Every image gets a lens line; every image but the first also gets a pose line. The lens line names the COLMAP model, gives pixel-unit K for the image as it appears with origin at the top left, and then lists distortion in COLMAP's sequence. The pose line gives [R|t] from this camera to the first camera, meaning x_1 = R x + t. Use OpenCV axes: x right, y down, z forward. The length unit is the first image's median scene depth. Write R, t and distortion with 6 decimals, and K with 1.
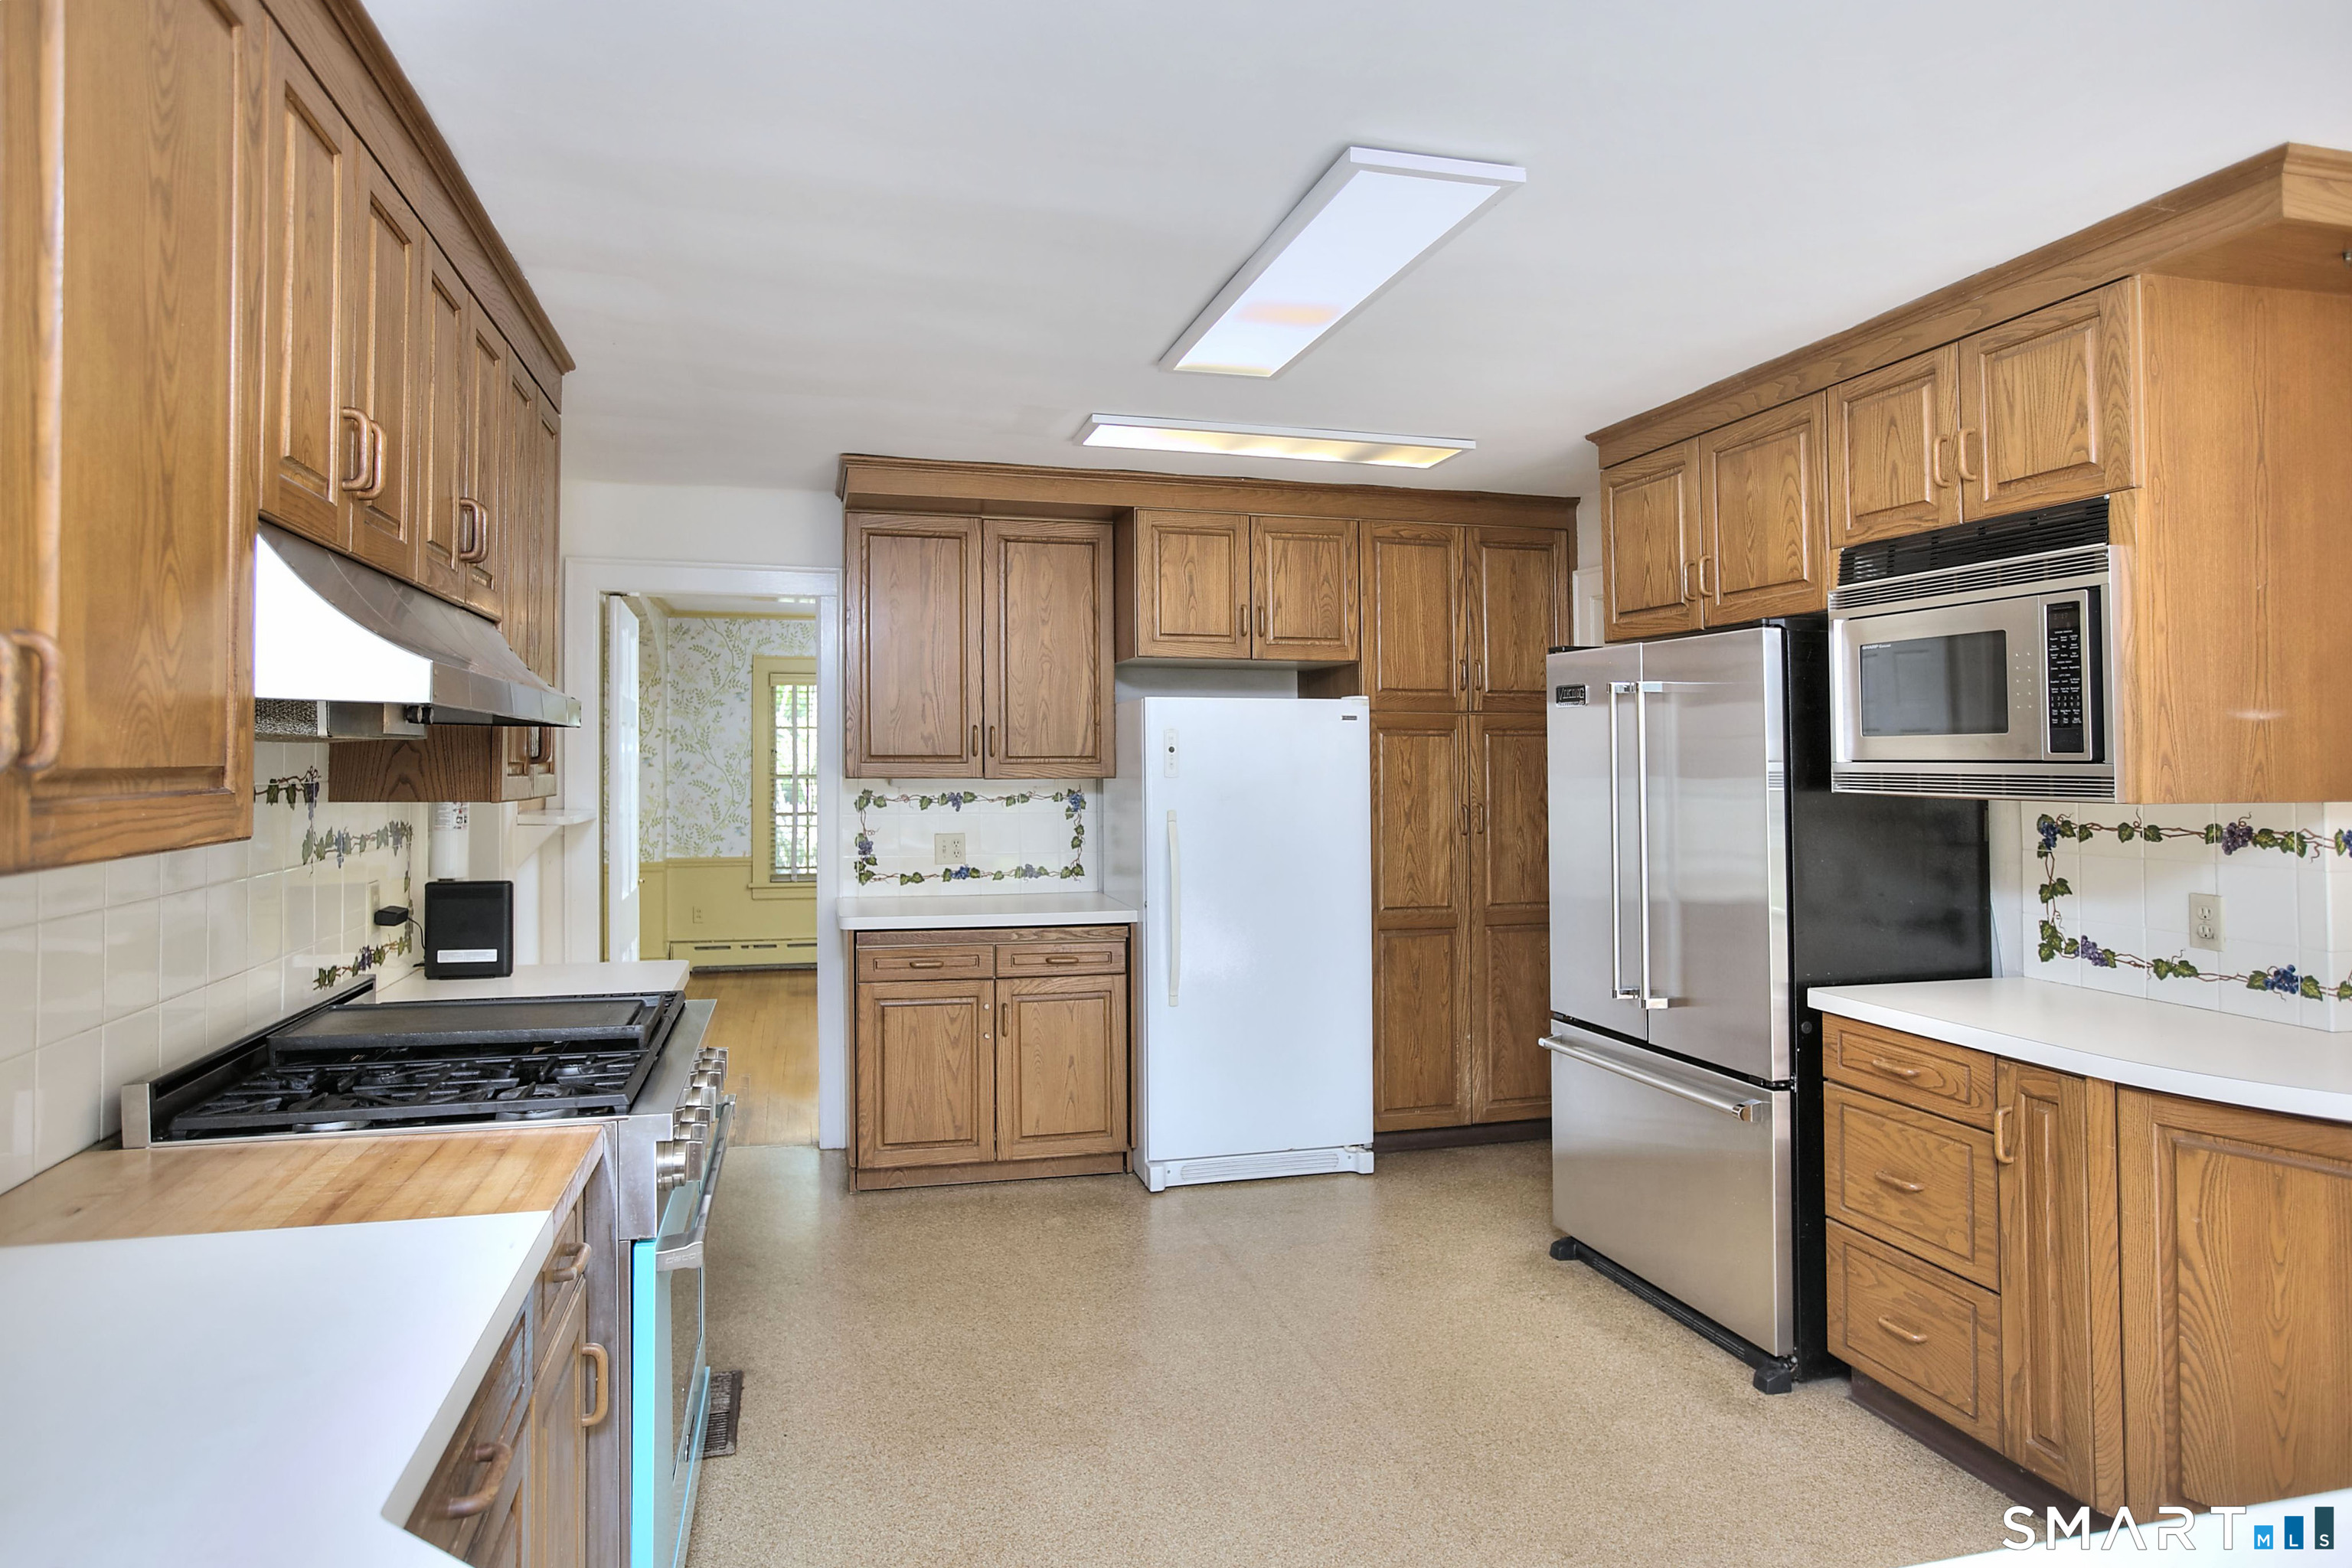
lens RADIAL K [[1362.3, 0, 1177.4], [0, 1362.3, 897.7], [0, 0, 1]] dist [-0.073682, 0.001352]
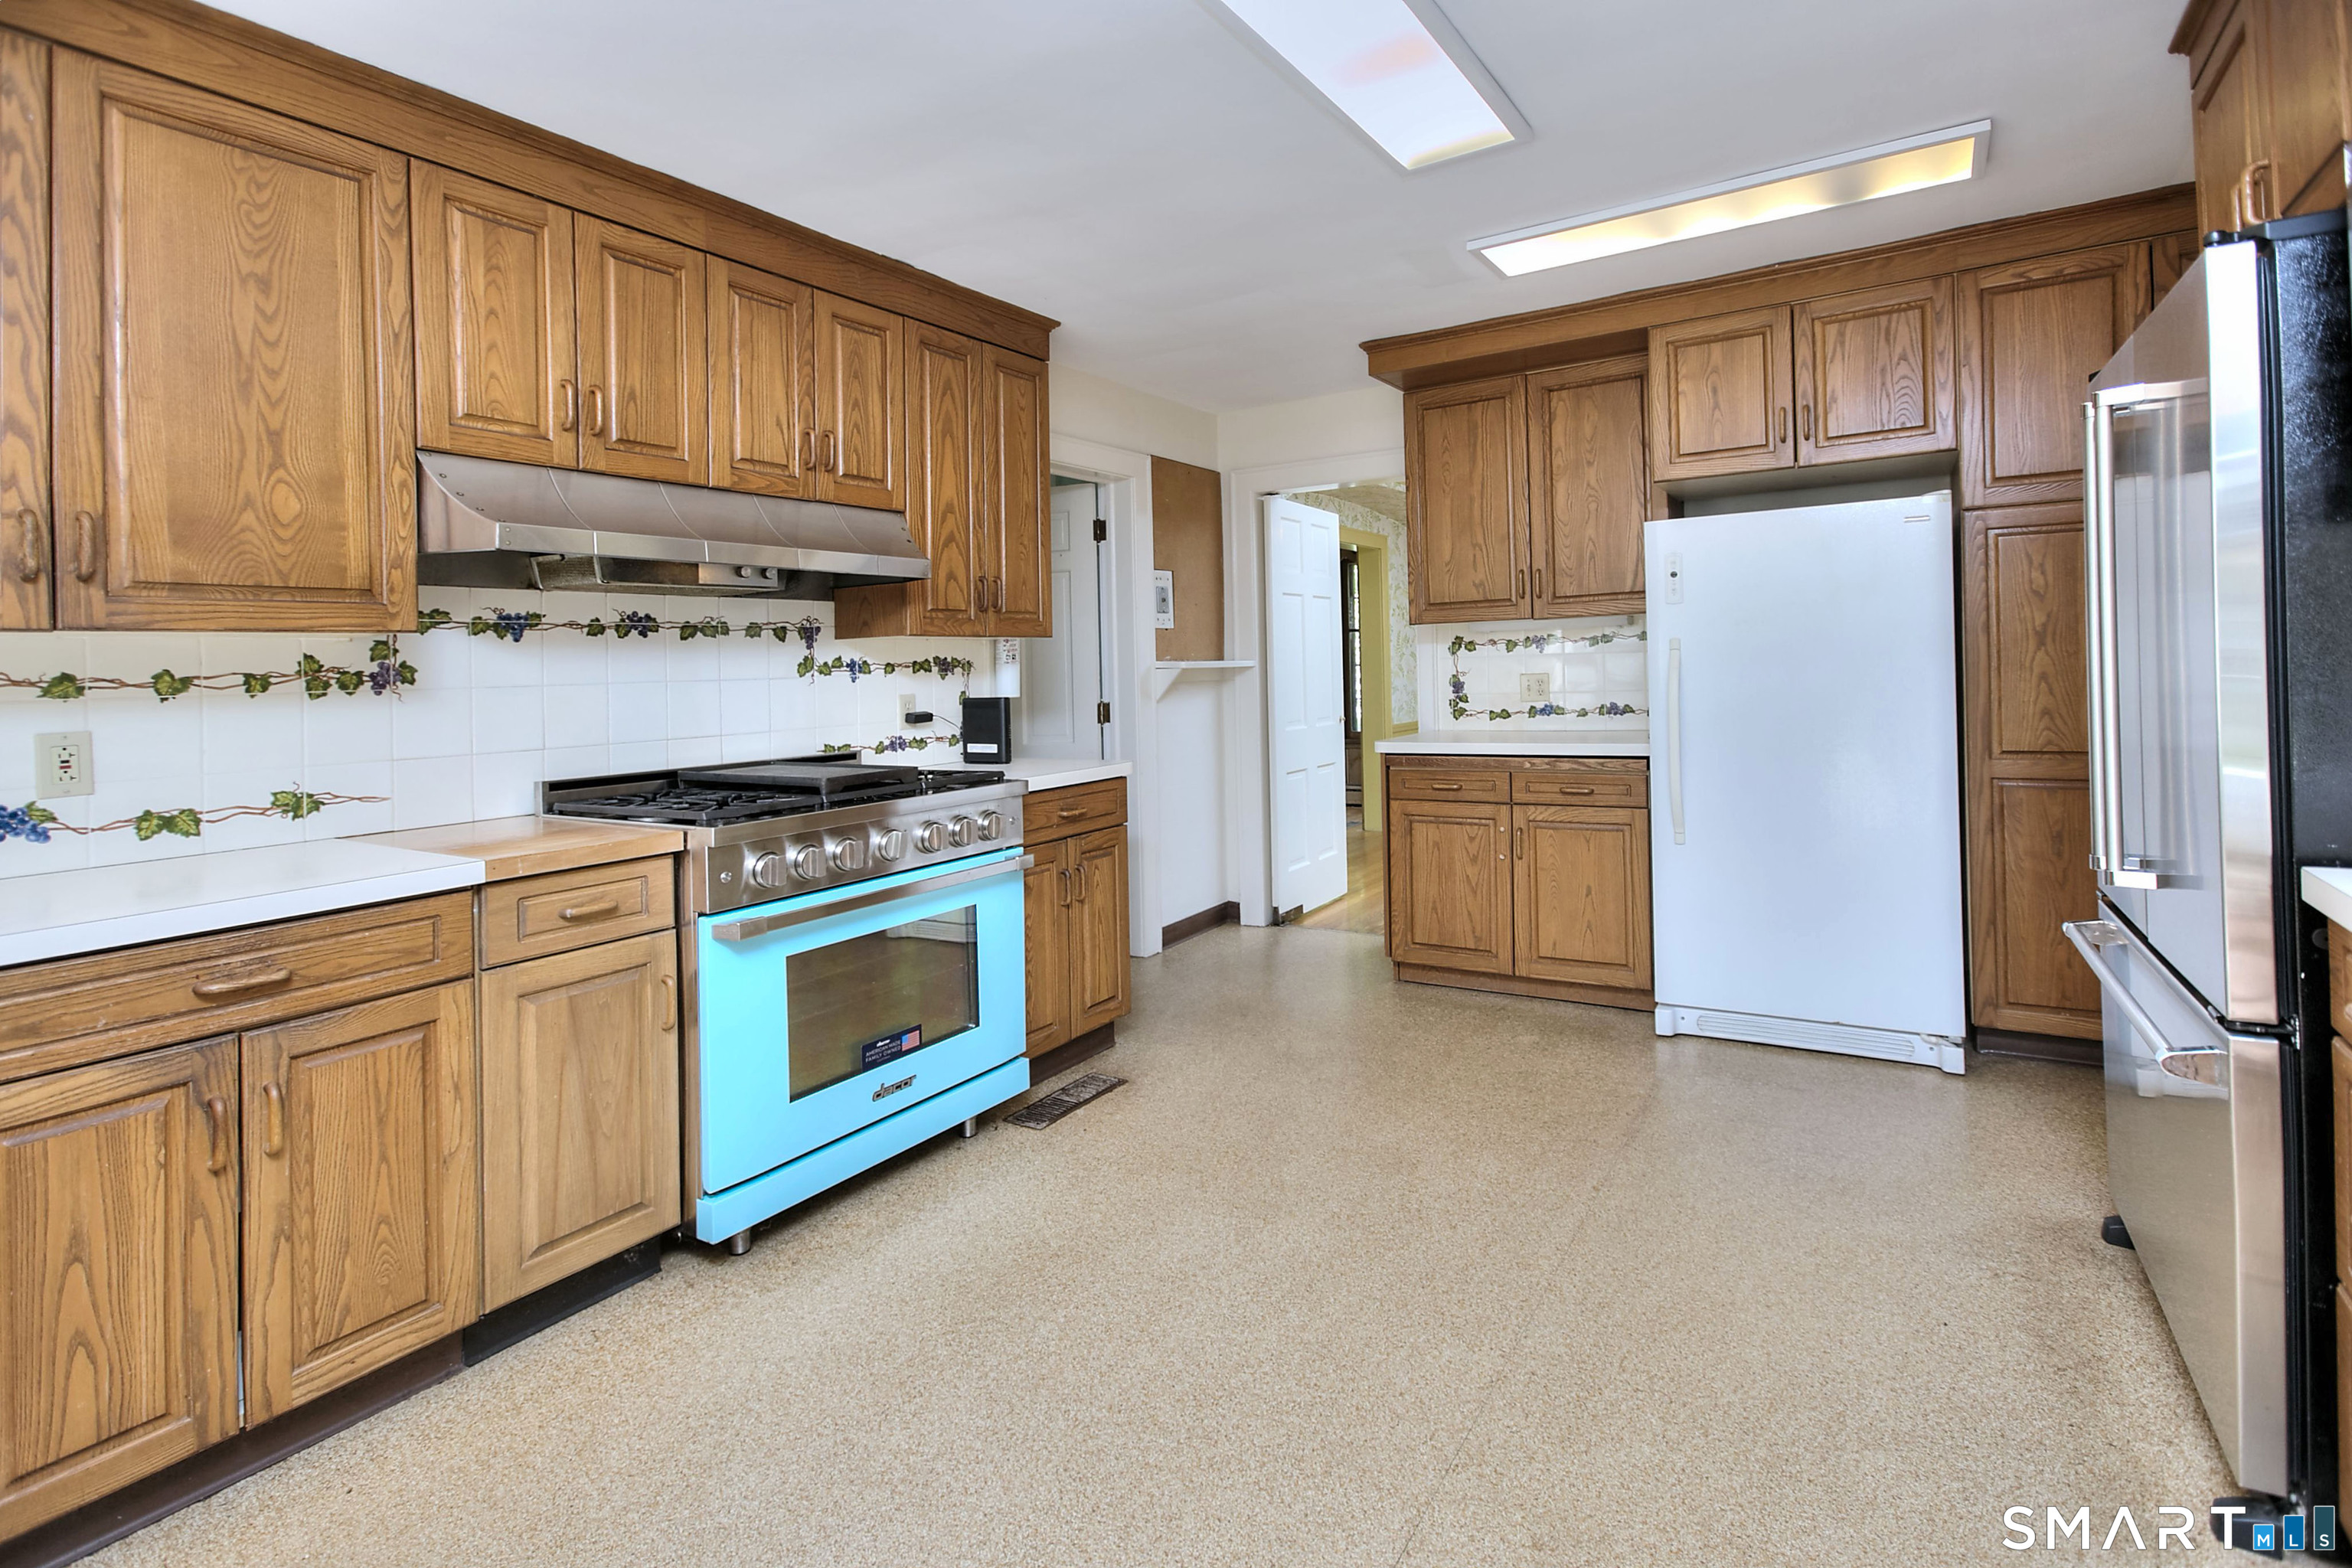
lens RADIAL K [[1083.5, 0, 1159.5], [0, 1083.5, 767.8], [0, 0, 1]] dist [-0.053244, 0.029137]
pose [[0.670886, 0.038373, -0.740567, 0.306518], [-0.032411, 0.999223, 0.022414, 0.020841], [0.740852, 0.008965, 0.671609, 0.225086]]
